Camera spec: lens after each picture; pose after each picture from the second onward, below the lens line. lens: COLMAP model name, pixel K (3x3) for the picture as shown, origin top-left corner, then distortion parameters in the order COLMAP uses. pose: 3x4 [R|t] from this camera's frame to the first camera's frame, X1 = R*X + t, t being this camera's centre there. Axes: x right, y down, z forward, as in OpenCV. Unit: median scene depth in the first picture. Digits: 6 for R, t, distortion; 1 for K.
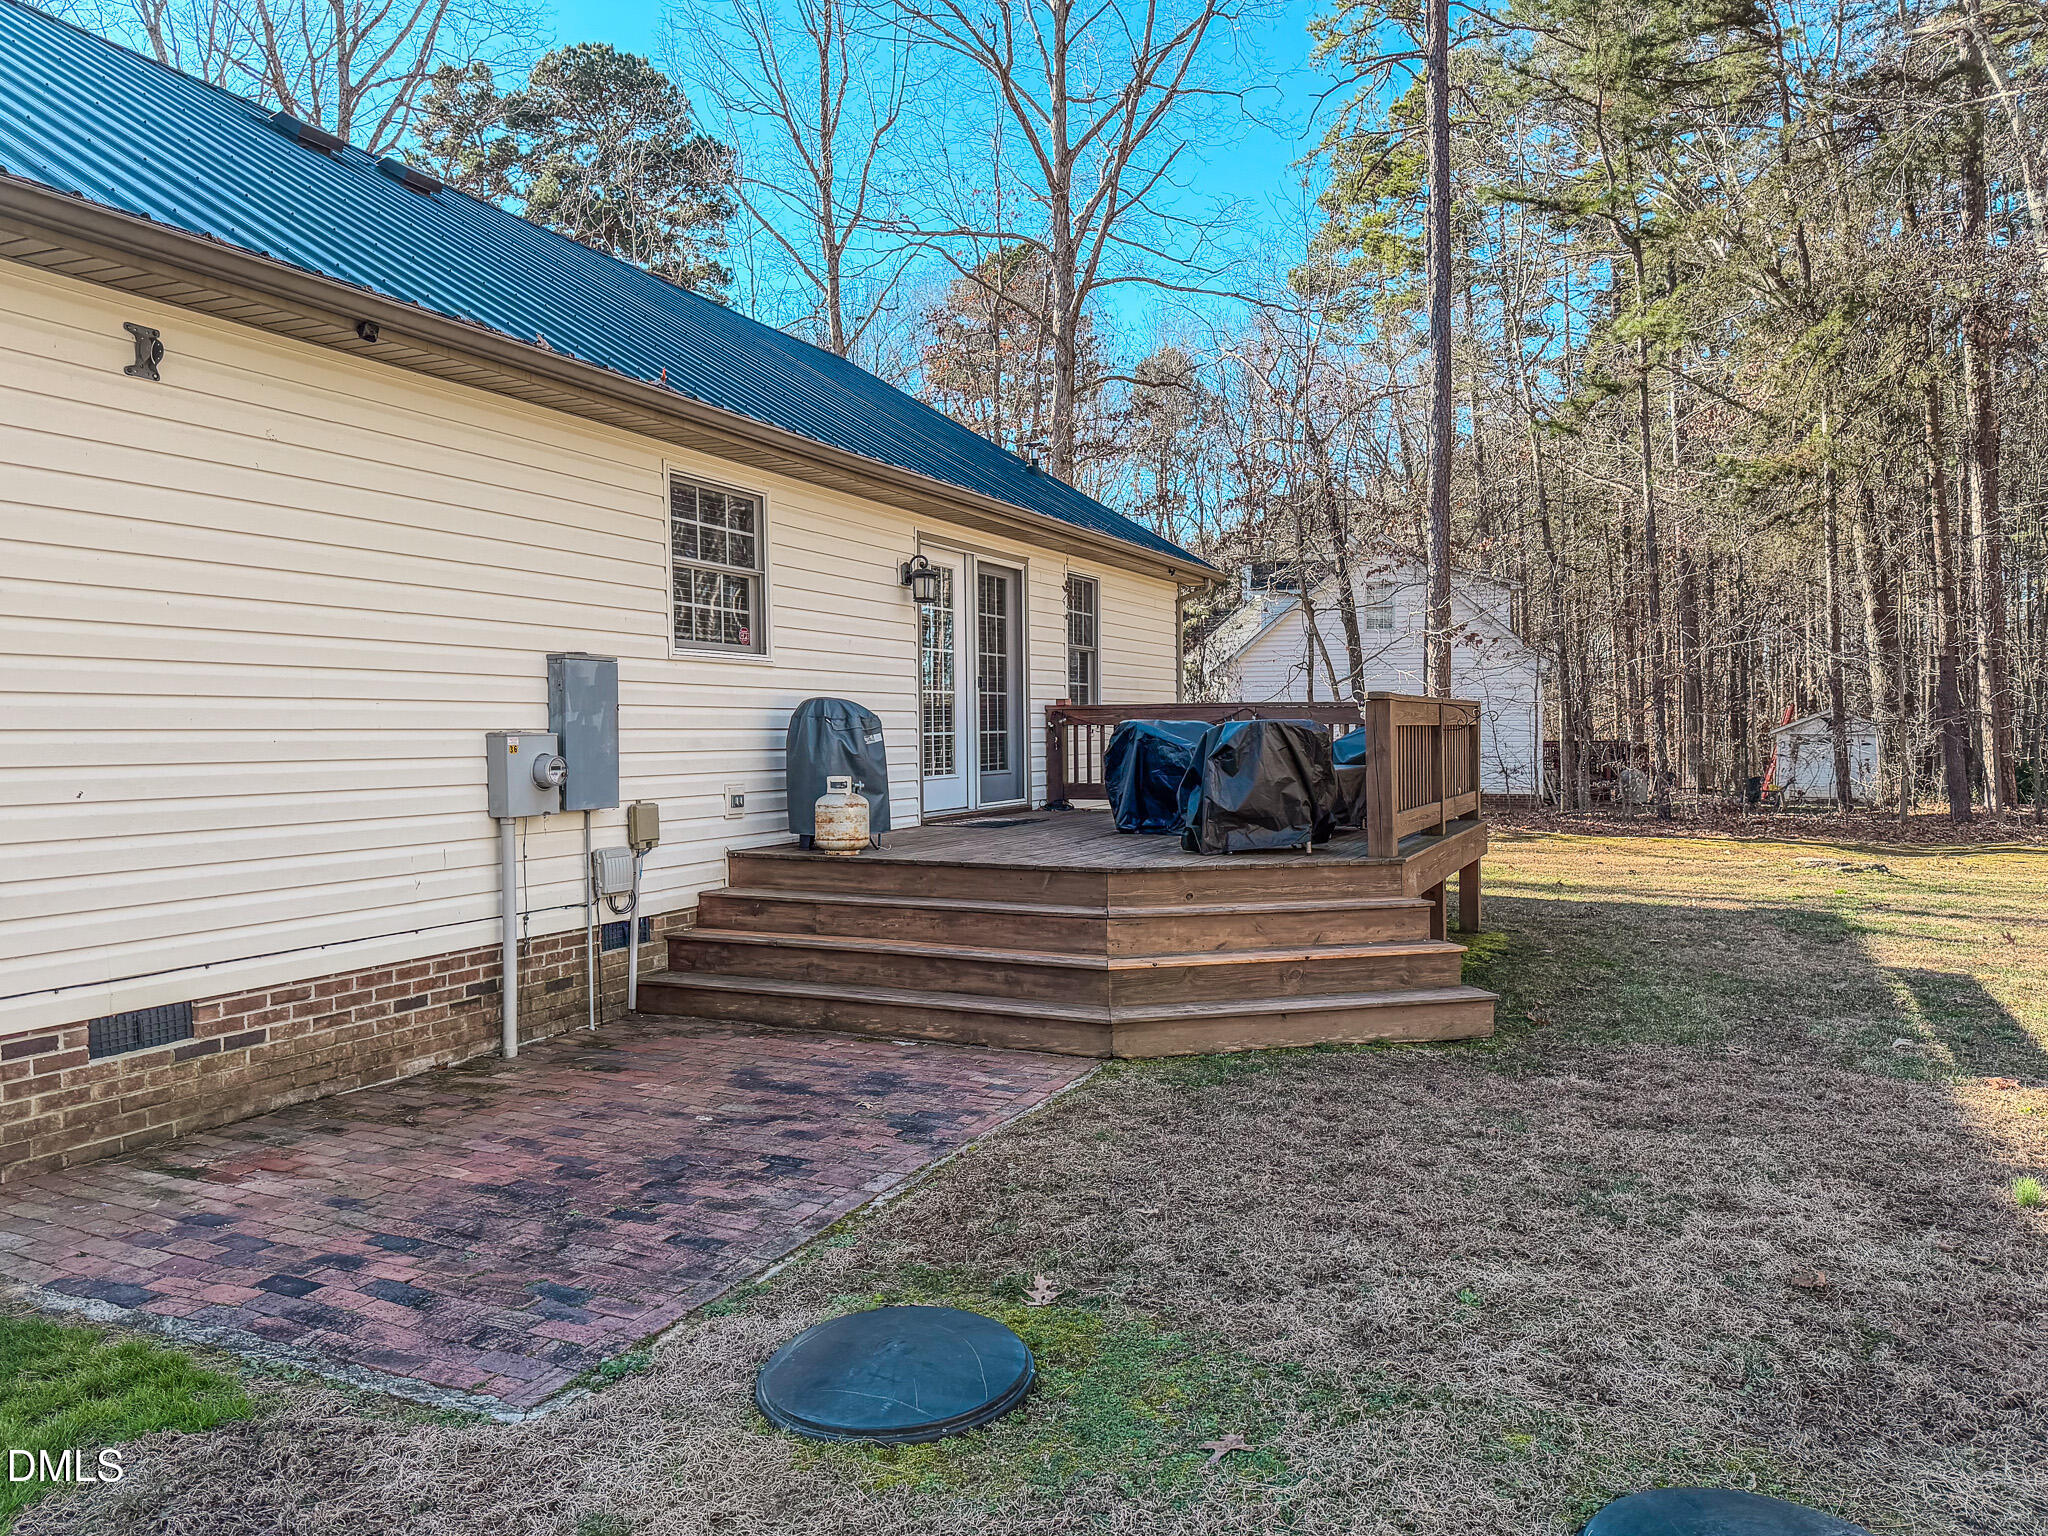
lens RADIAL K [[1435.5, 0, 973.0], [0, 1435.5, 771.2], [0, 0, 1]] dist [0.102151, -0.177944]
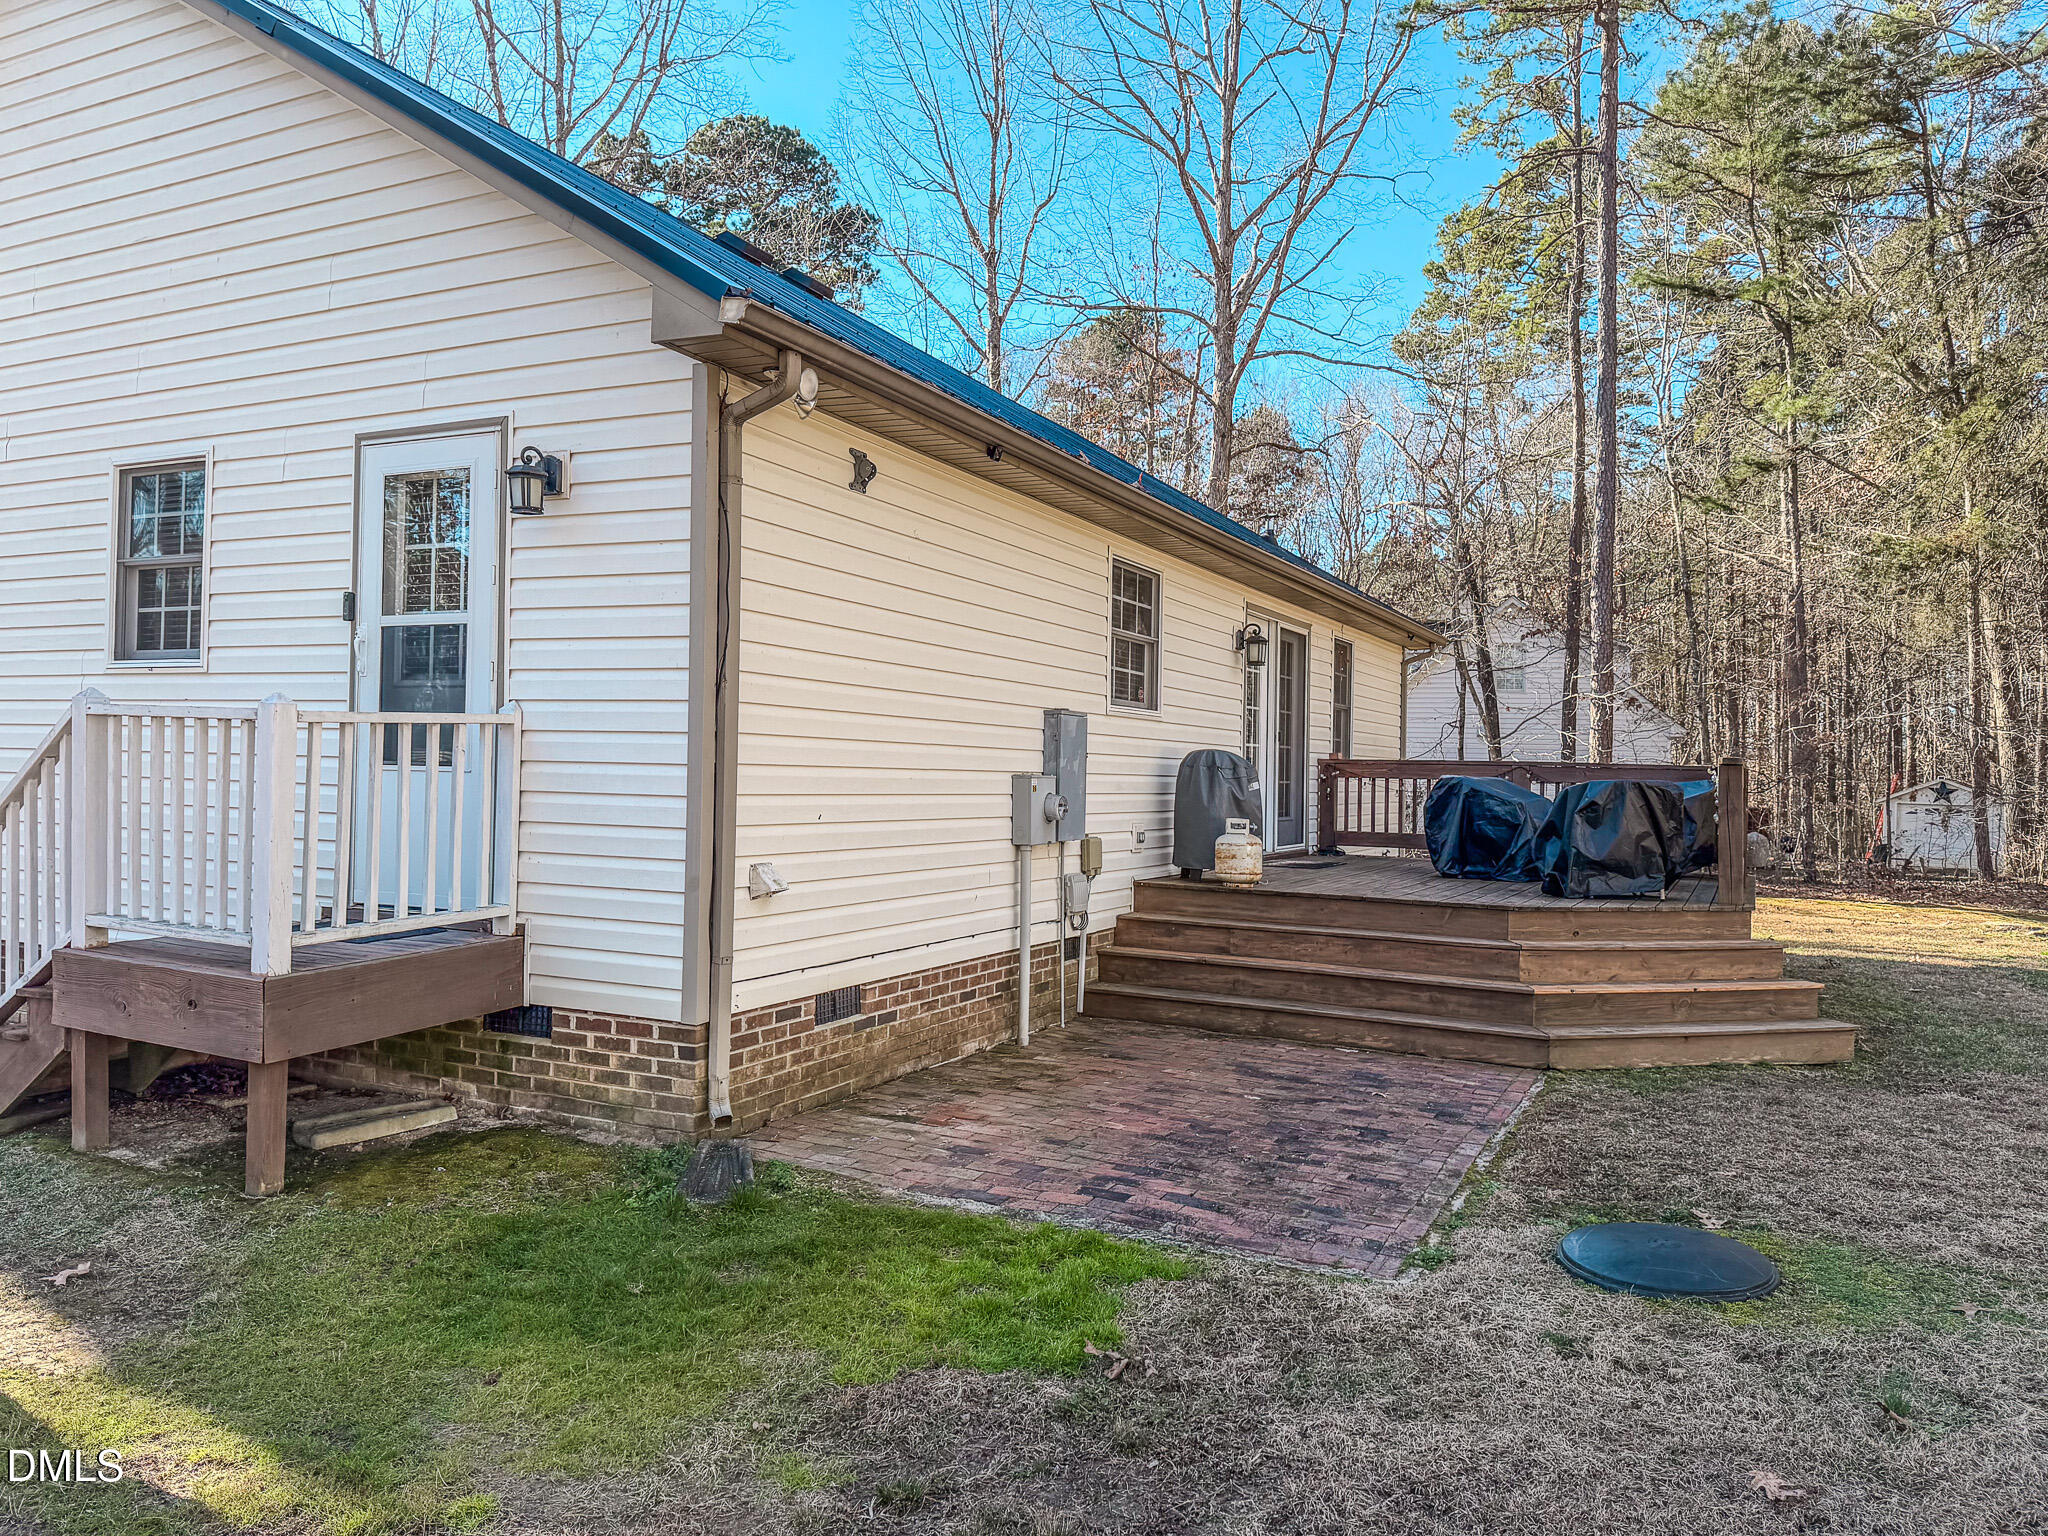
lens RADIAL K [[1455.1, 0, 934.4], [0, 1455.1, 764.0], [0, 0, 1]] dist [0.103460, -0.153373]
pose [[0.999107, 0.028114, -0.031549, -0.311733], [-0.029174, 0.999008, -0.033645, 0.006437], [0.030571, 0.034536, 0.998936, -0.184804]]
